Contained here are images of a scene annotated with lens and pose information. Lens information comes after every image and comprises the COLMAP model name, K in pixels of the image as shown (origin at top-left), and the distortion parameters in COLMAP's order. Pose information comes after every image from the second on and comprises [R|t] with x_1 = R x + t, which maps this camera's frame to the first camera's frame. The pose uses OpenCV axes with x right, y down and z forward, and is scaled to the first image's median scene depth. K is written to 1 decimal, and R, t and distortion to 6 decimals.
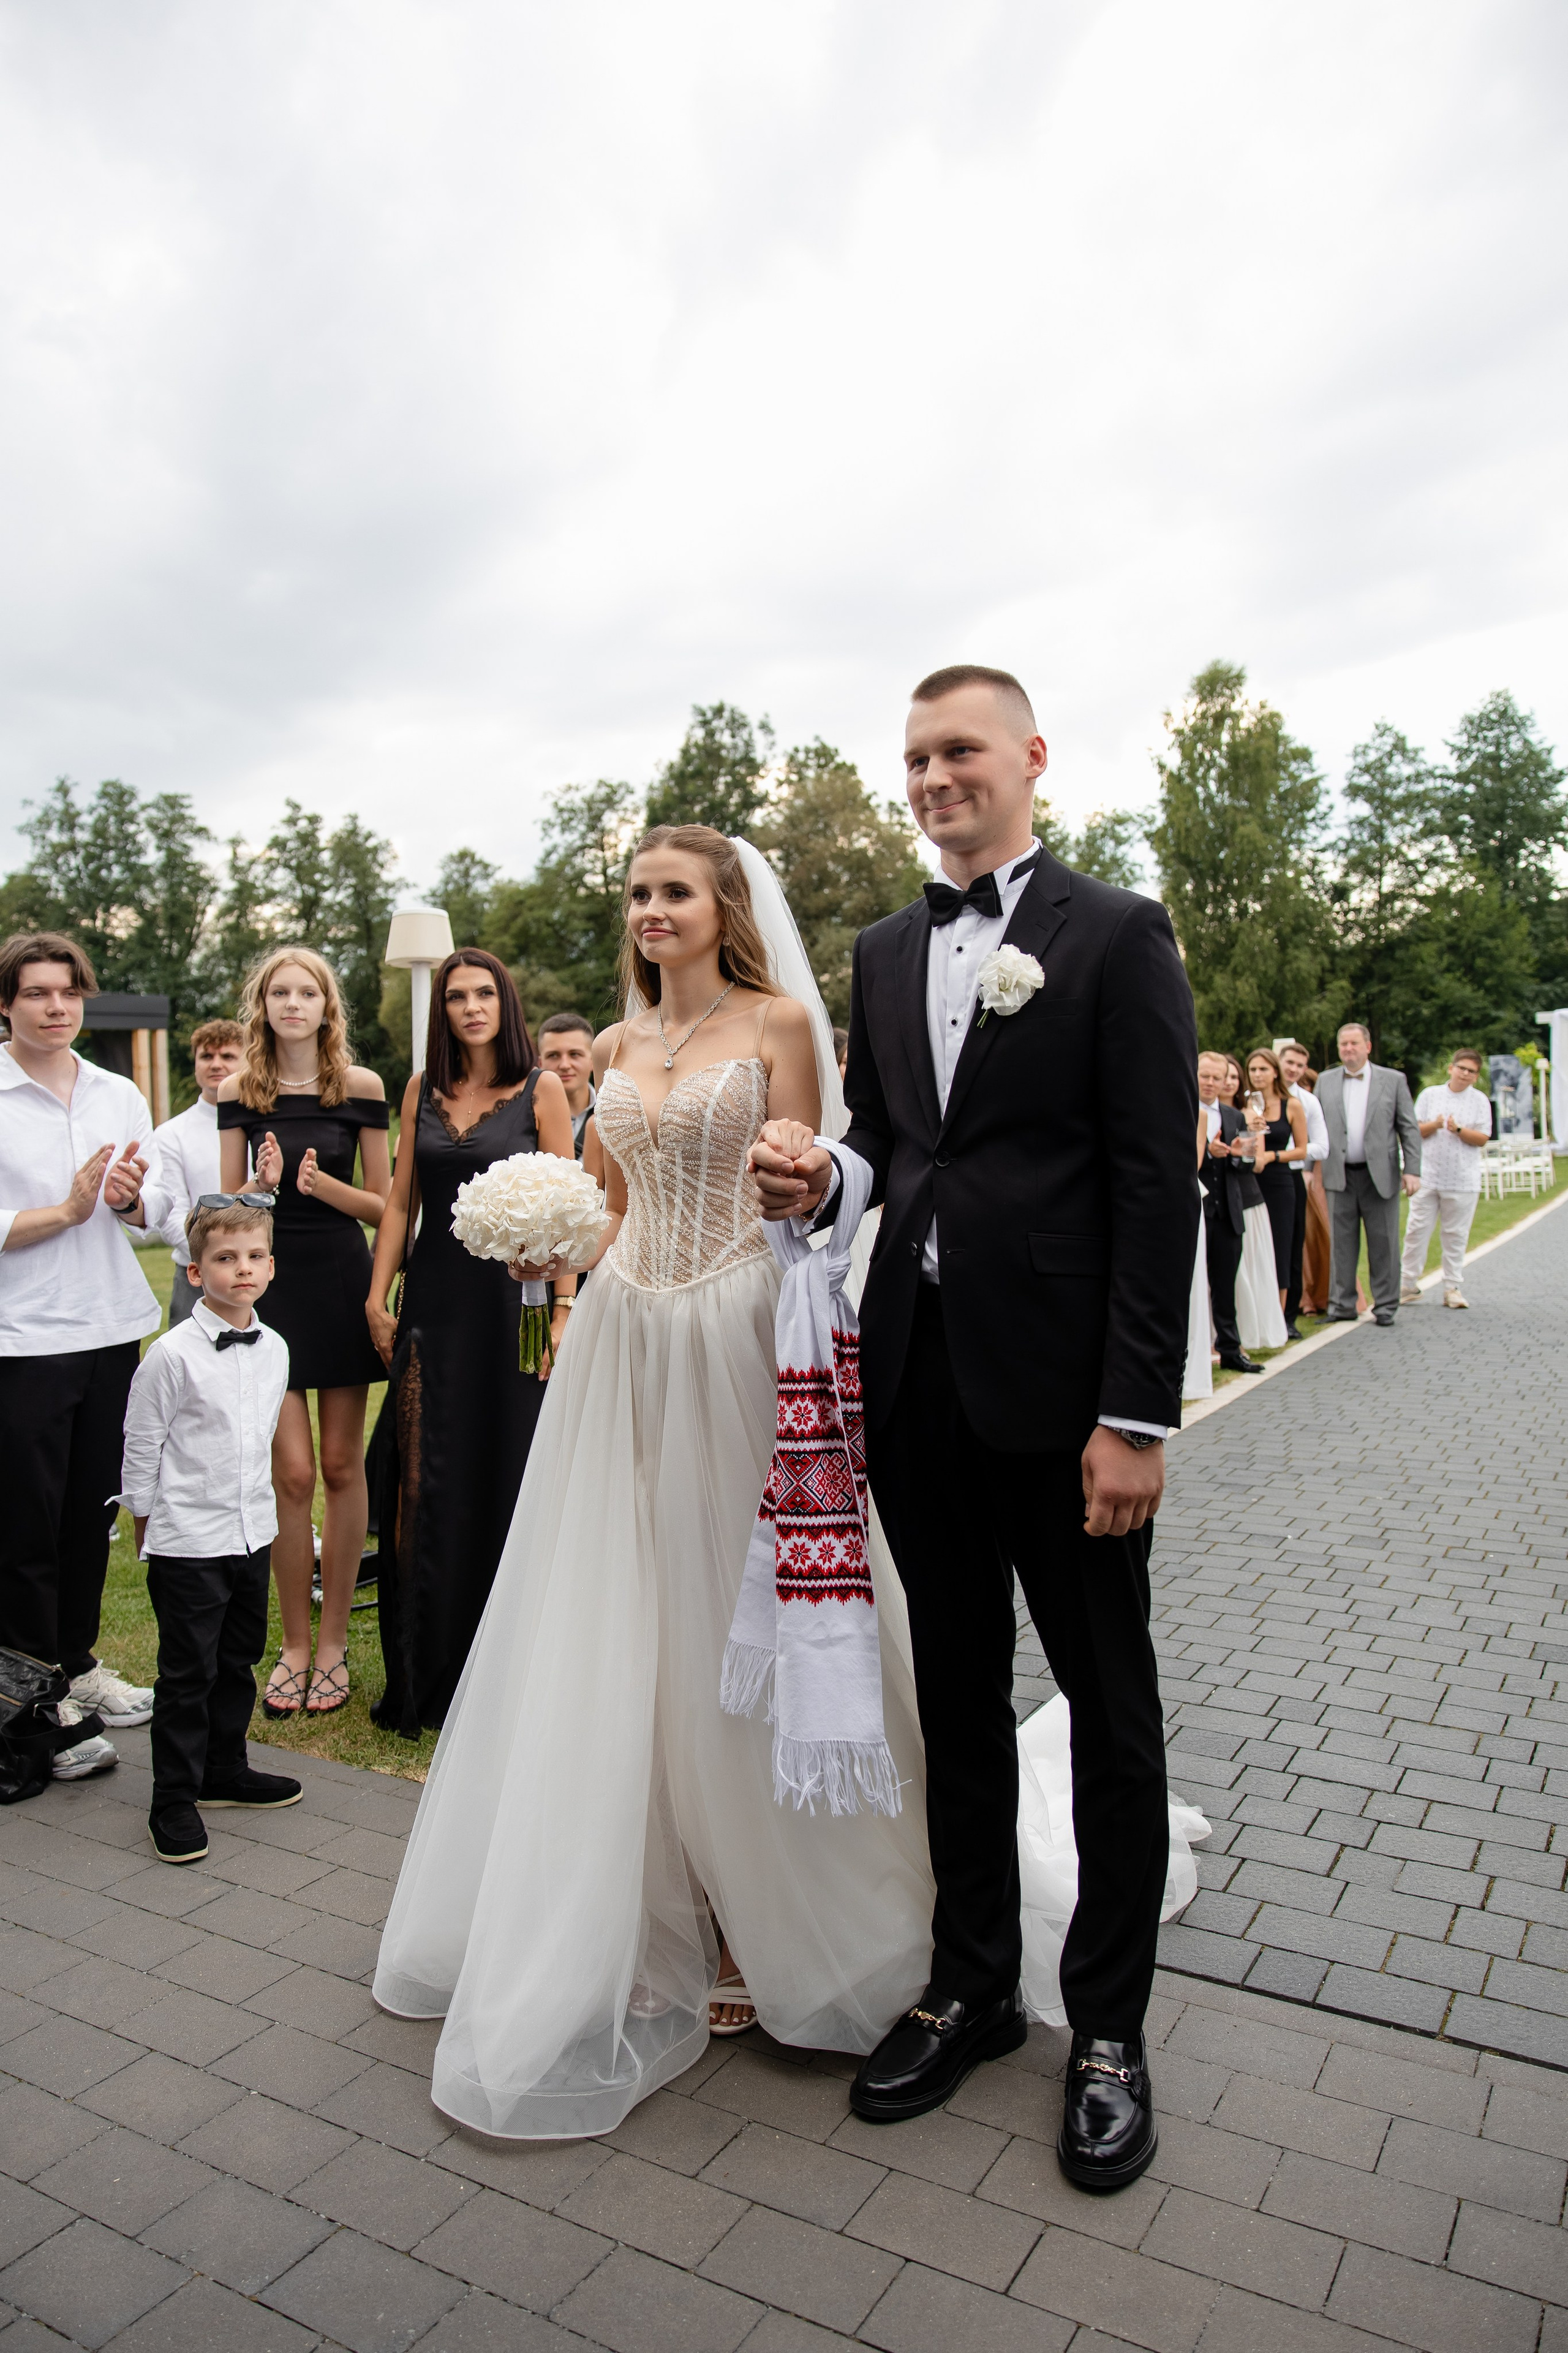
lens RADIAL K [[1575.9, 0, 784.0], [0, 1575.9, 1176.5], [0, 0, 1]] dist [0.000198, 0.000465]
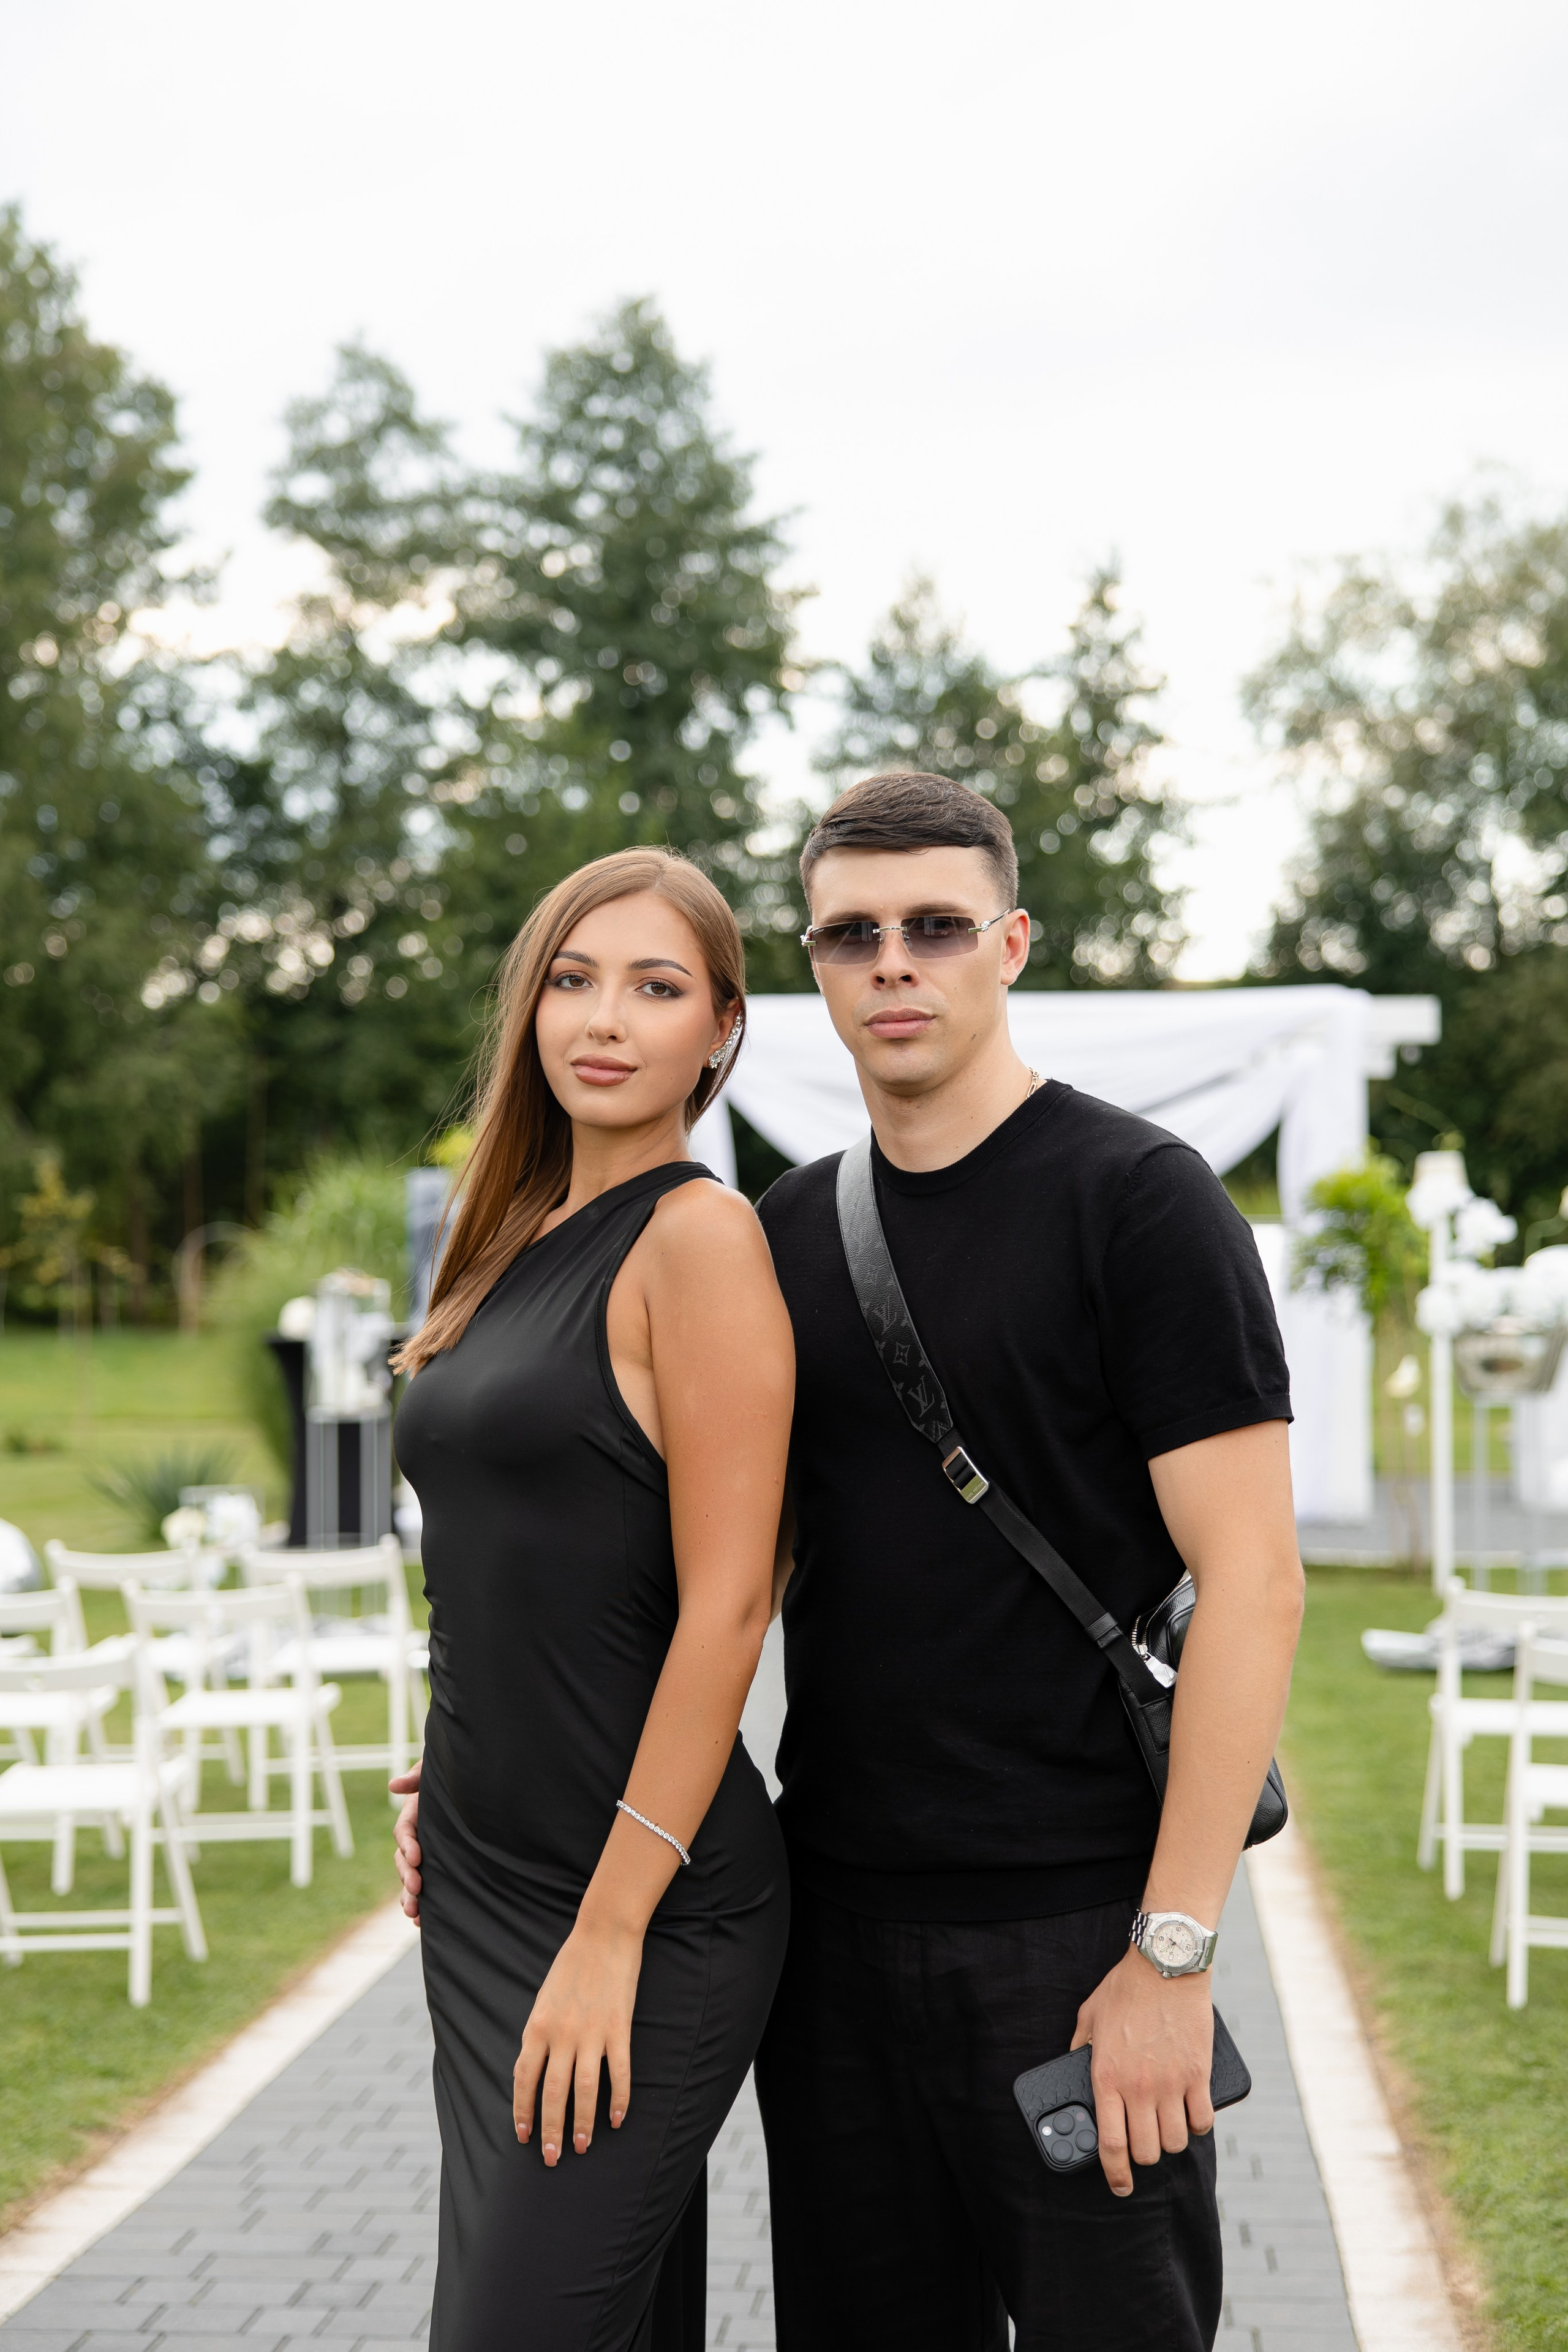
lens RADIAL K [[3449.6, 0, 785.0], [0, 3449.6, 1147.7], [0, 0, 1]] dist [-0.002457, -0.051002]
pose [[0.904508, 0.046299, 0.423936, 0.129943], [-0.005077, 0.995188, -0.097855, -0.013308], [-0.426426, 0.086358, 0.900390, 0.223042]]
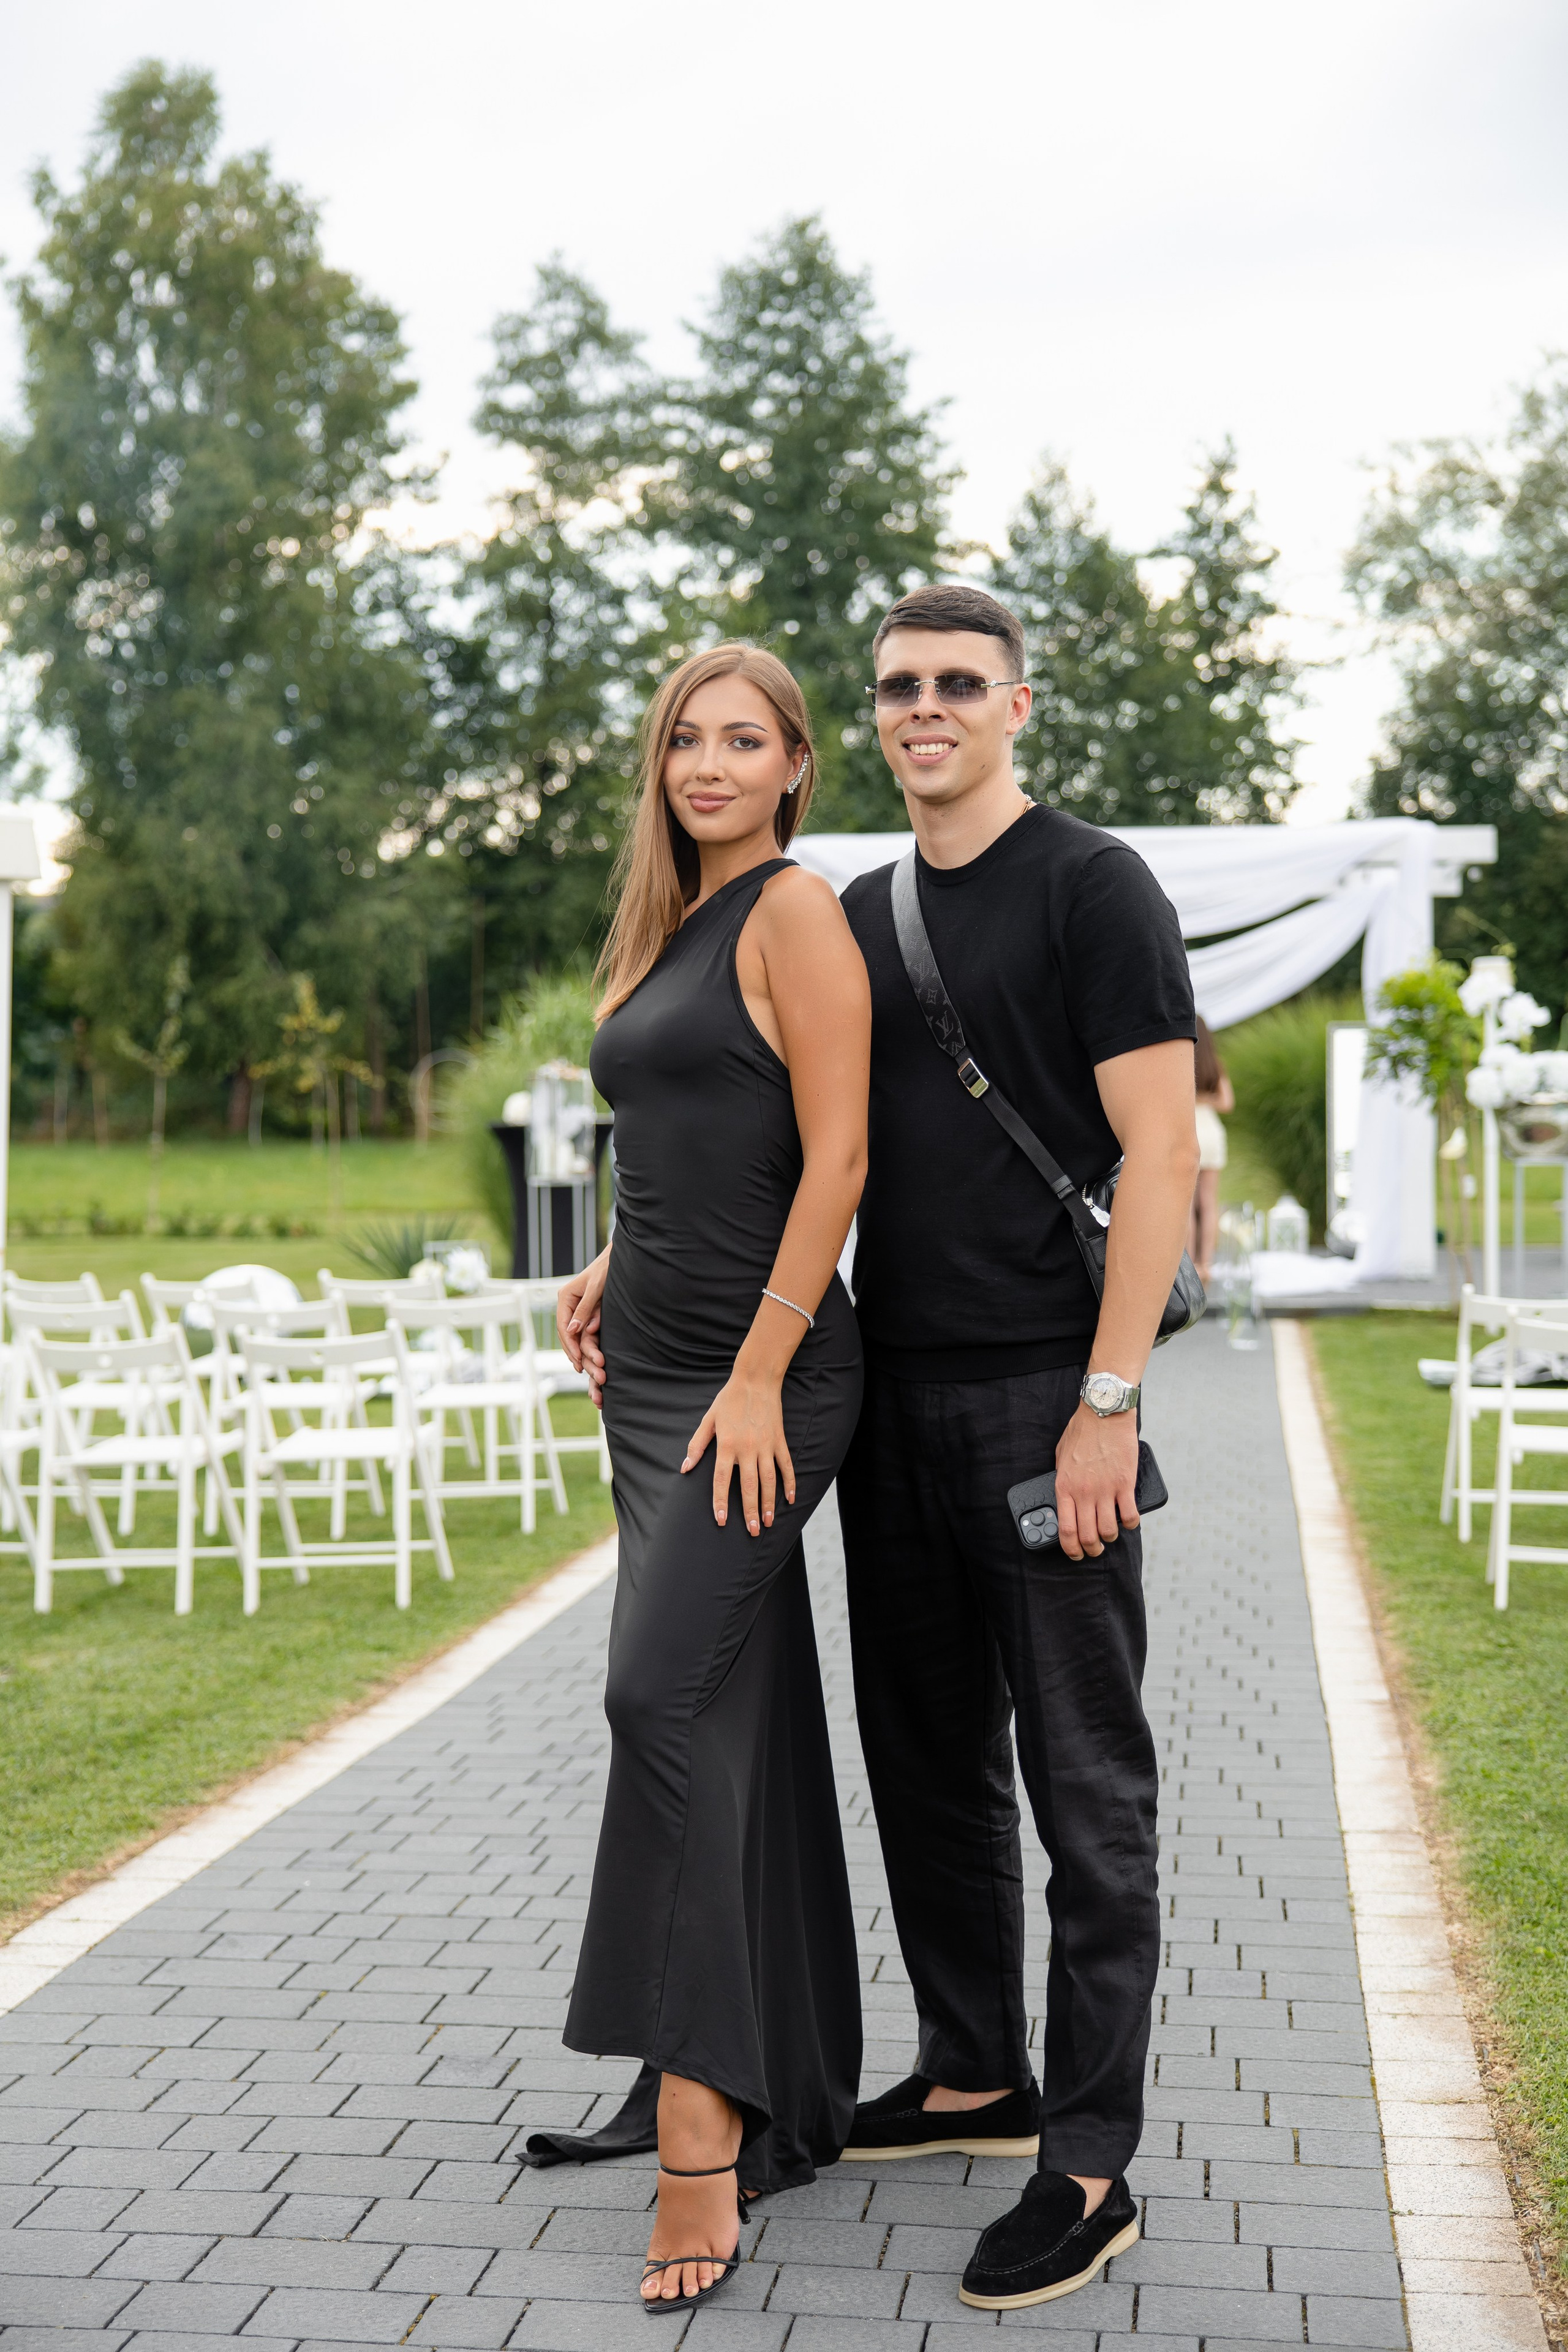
lens RADIAL K [[3073.0, 0, 784.0], [0, 3073.0, 1176.0], [0, 0, 1]] dist [-0.007200, -0.008577]
pose [[0.925896, 0.014730, 0.377491, 0.125252], [-0.001048, 0.999336, -0.036424, -0.008680], [-0.377777, 0.033329, 0.925296, 0.208636]]
